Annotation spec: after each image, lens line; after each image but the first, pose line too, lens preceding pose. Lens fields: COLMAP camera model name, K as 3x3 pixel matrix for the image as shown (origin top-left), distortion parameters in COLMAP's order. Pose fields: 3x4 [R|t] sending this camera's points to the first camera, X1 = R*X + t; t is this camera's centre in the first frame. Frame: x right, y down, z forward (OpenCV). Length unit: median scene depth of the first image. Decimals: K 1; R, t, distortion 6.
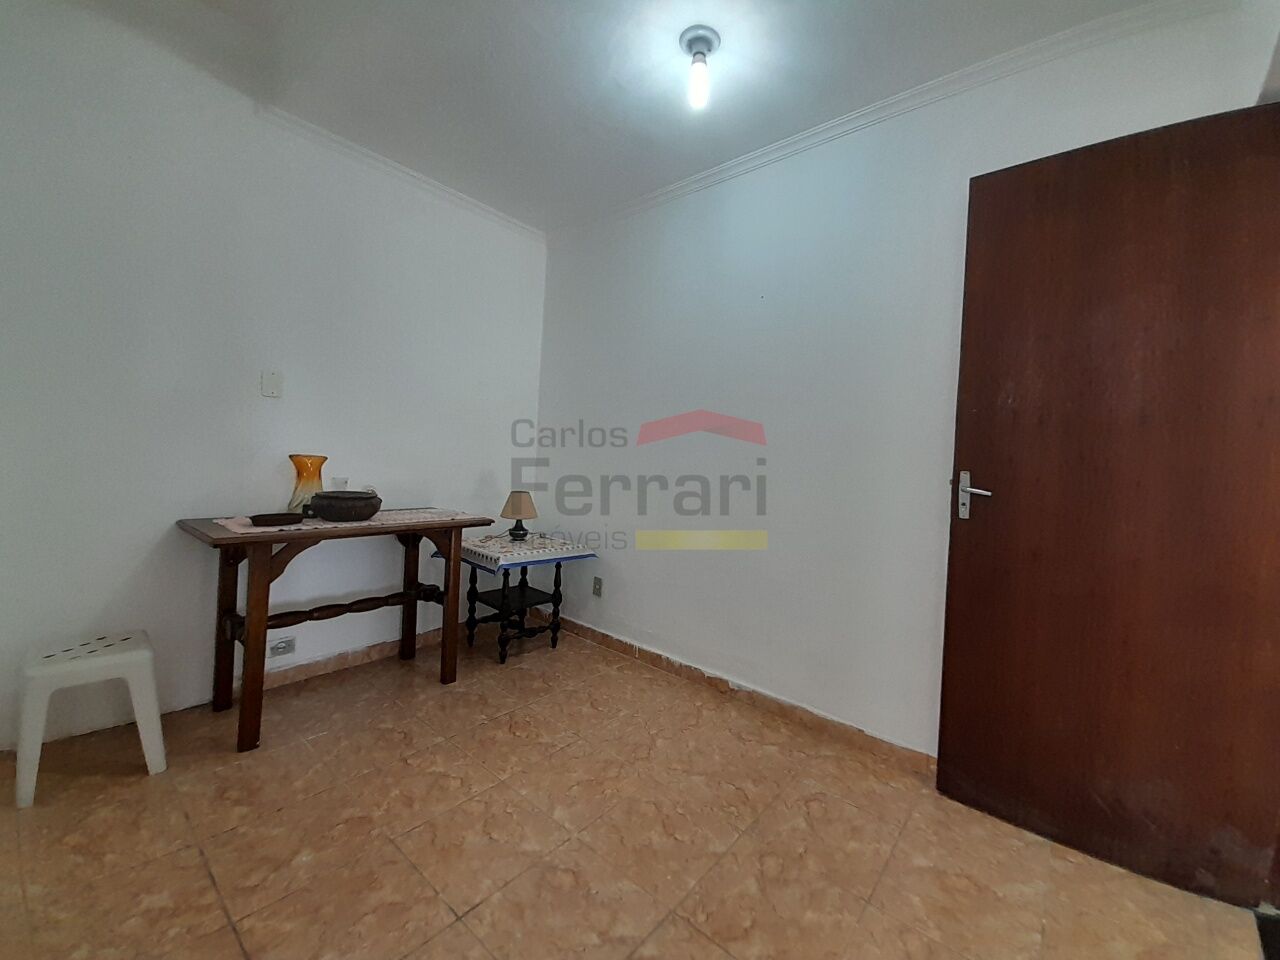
lens RADIAL K [[501.7, 0, 656.1], [0, 501.7, 463.7], [0, 0, 1]] dist [0.042100, -0.024352]
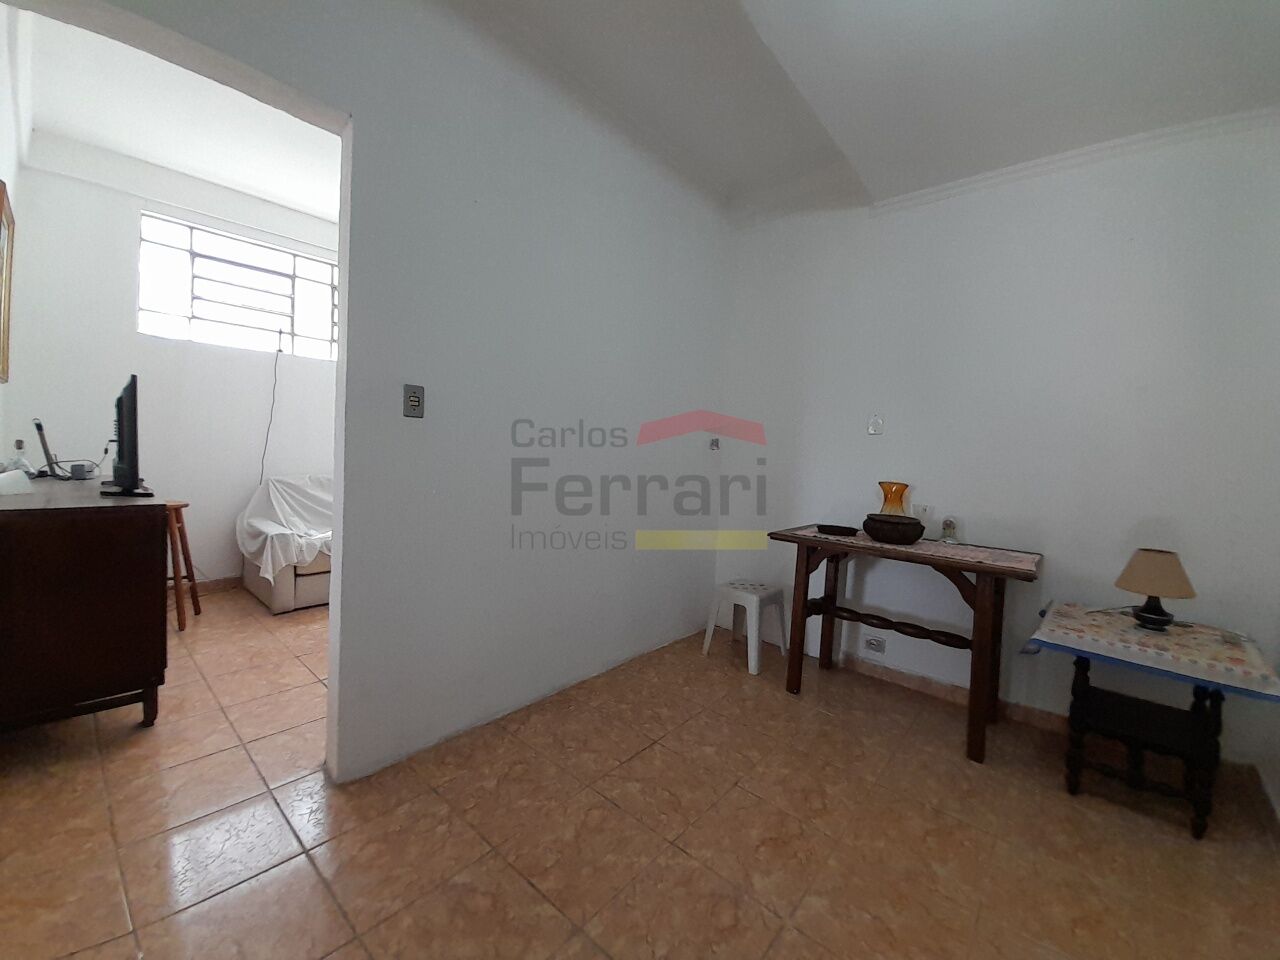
lens RADIAL K [[501.7, 0, 656.1], [0, 501.7, 463.7], [0, 0, 1]] dist [0.042100, -0.024352]
pose [[-0.011457, -0.024723, -0.999629, 0.457380], [-0.060201, 0.997898, -0.023991, 0.000230], [0.998120, 0.059904, -0.012922, 0.479668]]
